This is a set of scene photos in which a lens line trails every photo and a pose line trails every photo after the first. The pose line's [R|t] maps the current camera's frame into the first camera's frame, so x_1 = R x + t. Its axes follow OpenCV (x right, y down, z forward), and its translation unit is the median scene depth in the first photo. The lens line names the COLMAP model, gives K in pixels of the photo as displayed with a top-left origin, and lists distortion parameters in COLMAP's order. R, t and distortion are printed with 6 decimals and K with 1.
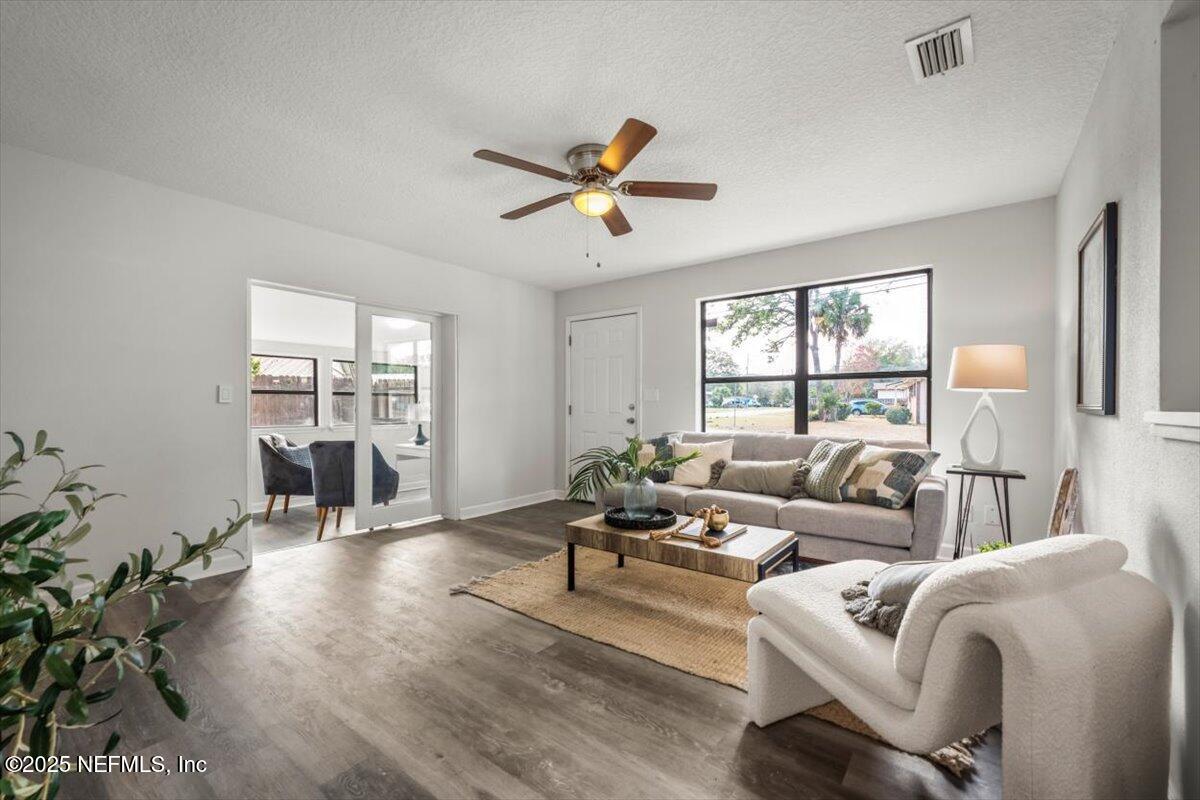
lens RADIAL K [[487.4, 0, 602.5], [0, 487.4, 402.5], [0, 0, 1]] dist [0.002776, 0.000376]
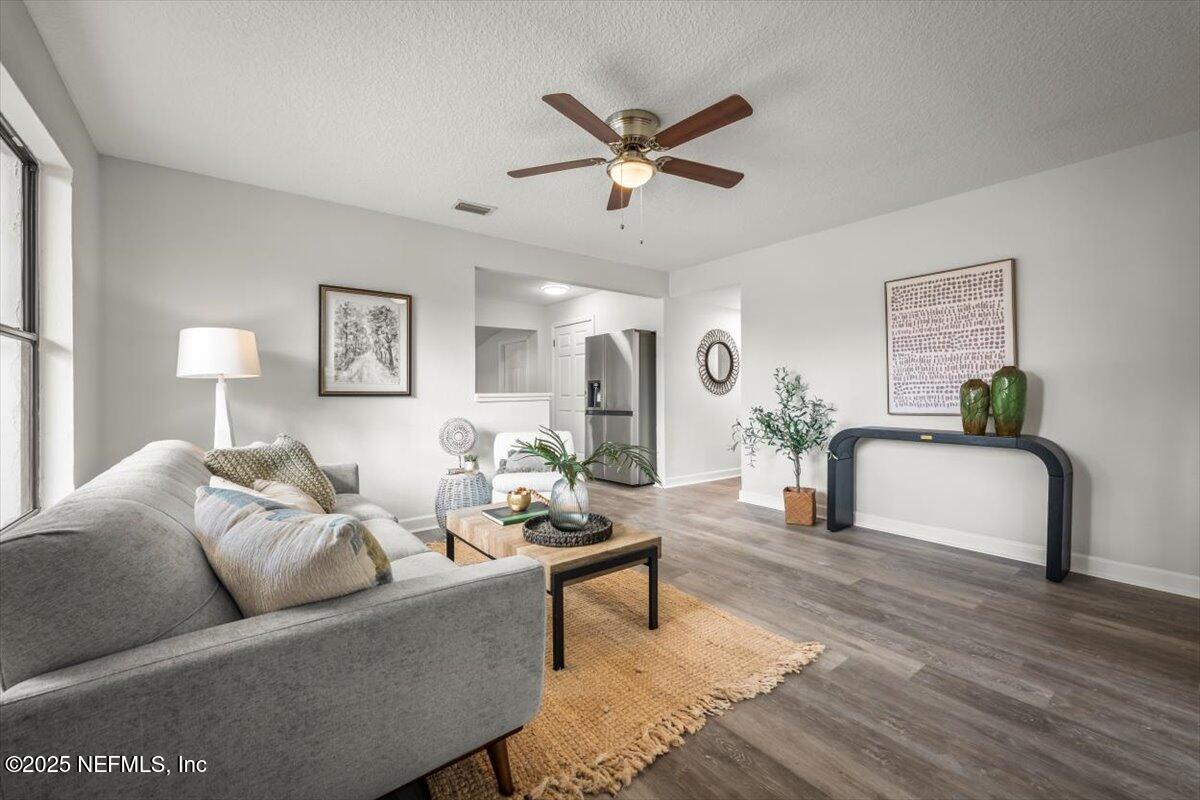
lens RADIAL K [[487.4, 0, 602.5], [0, 487.4, 402.5], [0, 0, 1]] dist [0.002776, 0.000376]
pose [[-0.968210, 0.000373, 0.250140, -0.162708], [0.004032, 0.999892, 0.014119, 0.014319], [-0.250108, 0.014679, -0.968107, 1.617532]]
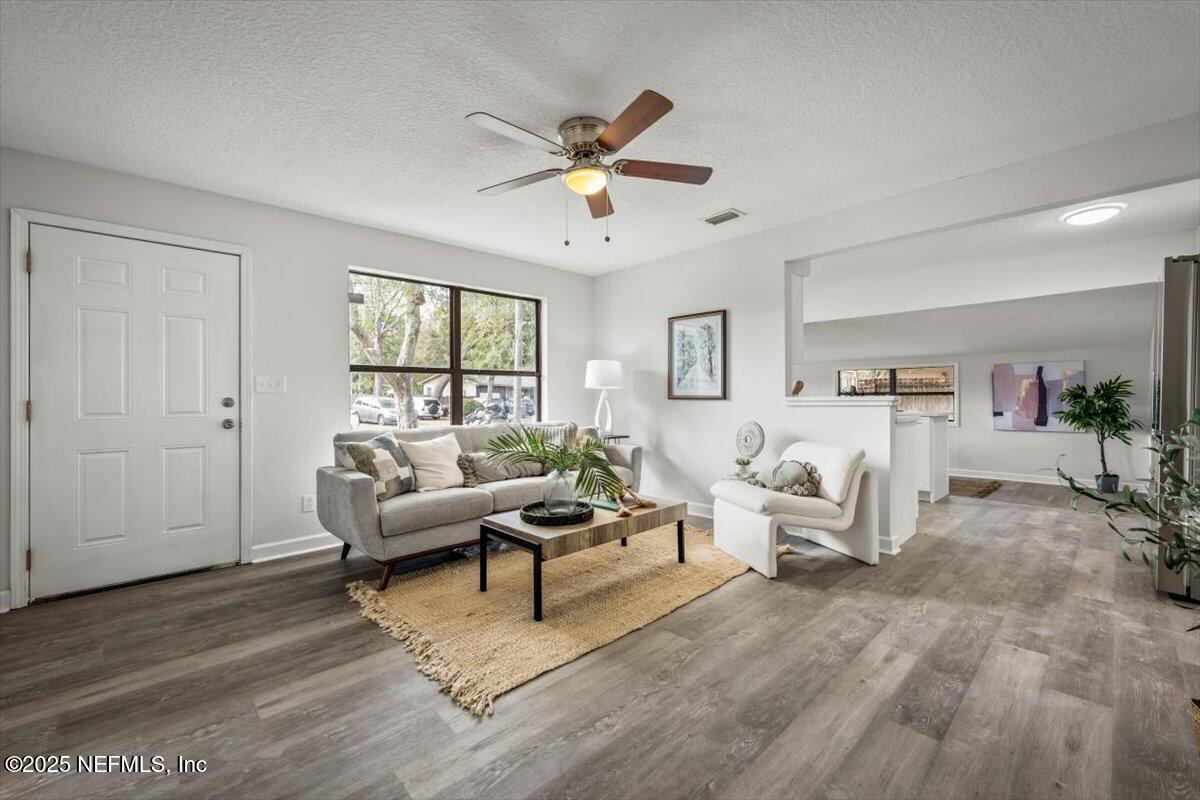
lens RADIAL K [[487.7, 0, 600.0], [0, 487.7, 400.0], [0, 0, 1]] dist [0.001419, 0.000269]
pose [[0.159799, -0.003561, 0.987143, -0.787494], [0.003457, 0.999989, 0.003048, 0.010176], [-0.987144, 0.002925, 0.159809, 0.699780]]
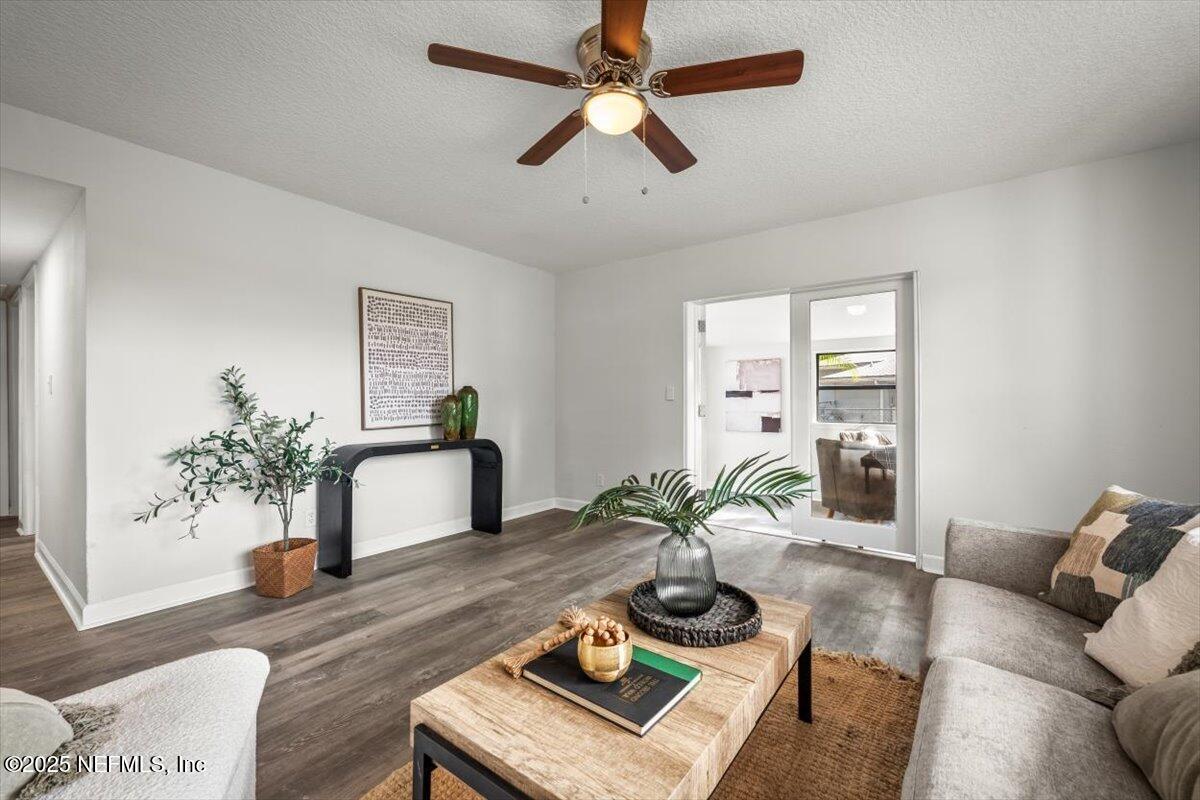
lens RADIAL K [[487.4, 0, 602.5], [0, 487.4, 402.5], [0, 0, 1]] dist [0.002776, 0.000376]
pose [[0.019579, 0.003125, -0.999803, 0.572217], [0.007534, 0.999966, 0.003273, 0.001272], [0.999780, -0.007597, 0.019555, 0.820023]]
